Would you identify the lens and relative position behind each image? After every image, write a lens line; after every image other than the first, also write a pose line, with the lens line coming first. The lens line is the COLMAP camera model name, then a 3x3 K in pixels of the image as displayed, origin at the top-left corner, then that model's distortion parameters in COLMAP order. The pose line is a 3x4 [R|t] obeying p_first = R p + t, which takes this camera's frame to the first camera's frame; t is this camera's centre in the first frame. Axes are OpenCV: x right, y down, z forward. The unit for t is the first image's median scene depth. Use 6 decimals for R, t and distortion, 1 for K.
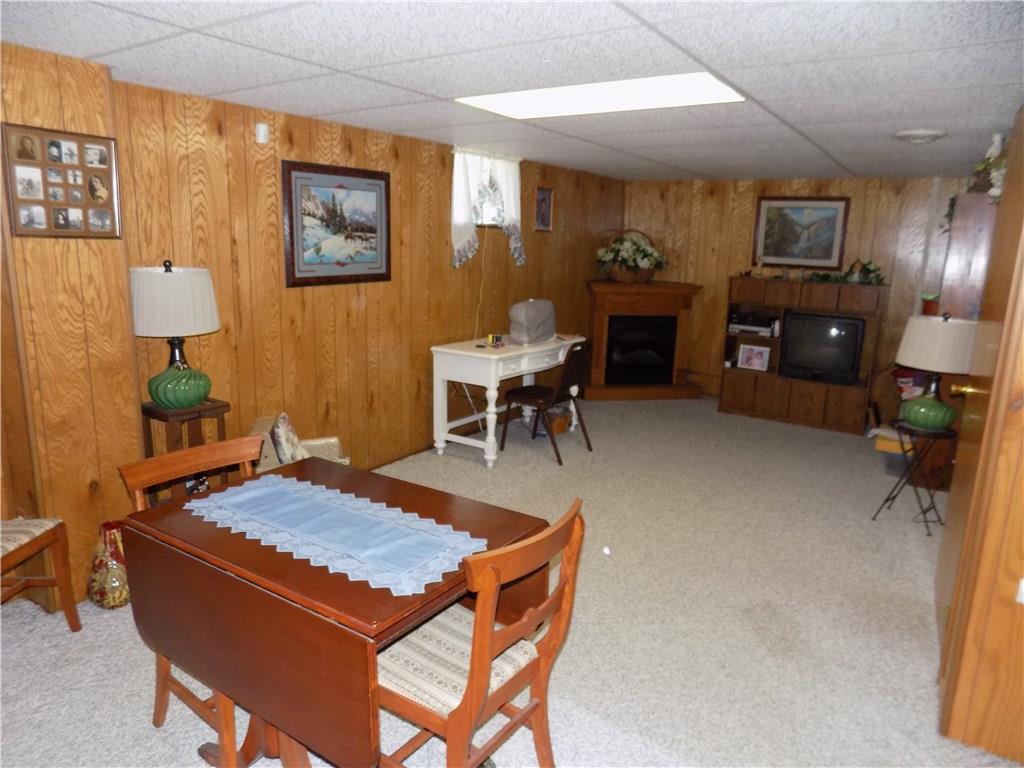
lens RADIAL K [[709.6, 0, 512.0], [0, 709.6, 384.0], [0, 0, 1]] dist [-0.062176, 0.086013]
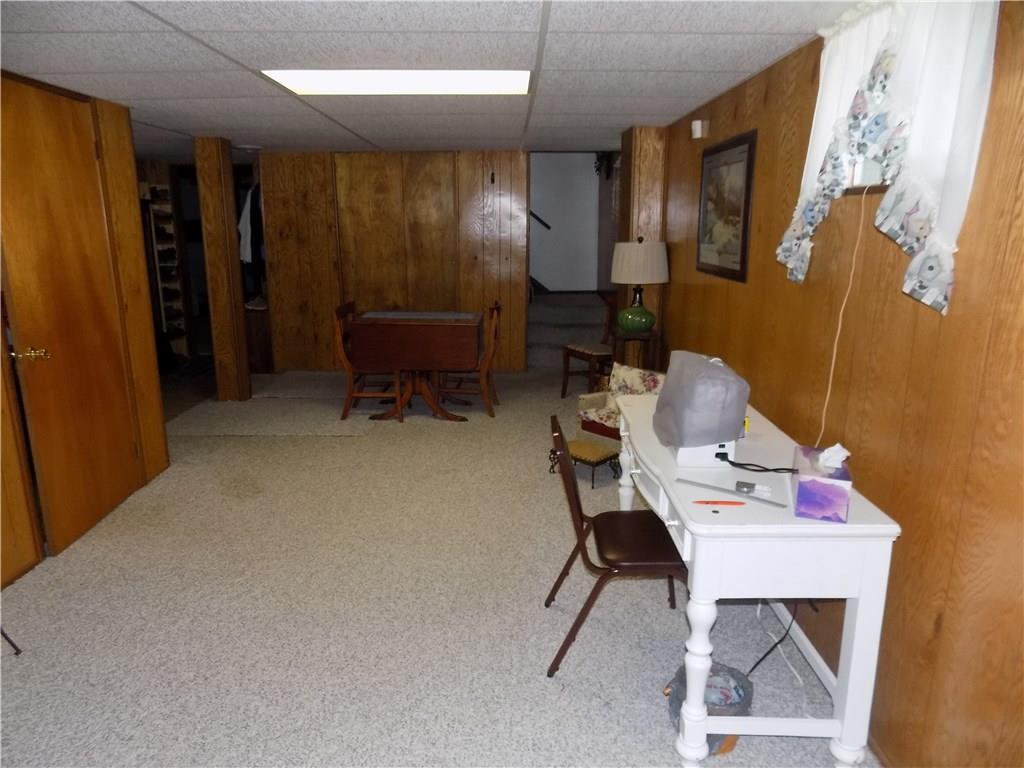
lens RADIAL K [[709.6, 0, 512.0], [0, 709.6, 384.0], [0, 0, 1]] dist [-0.062176, 0.086013]
pose [[-0.851017, 0.097587, -0.515991, 0.442900], [-0.126764, 0.915350, 0.382186, -0.322613], [0.509608, 0.390656, -0.766608, 1.603484]]
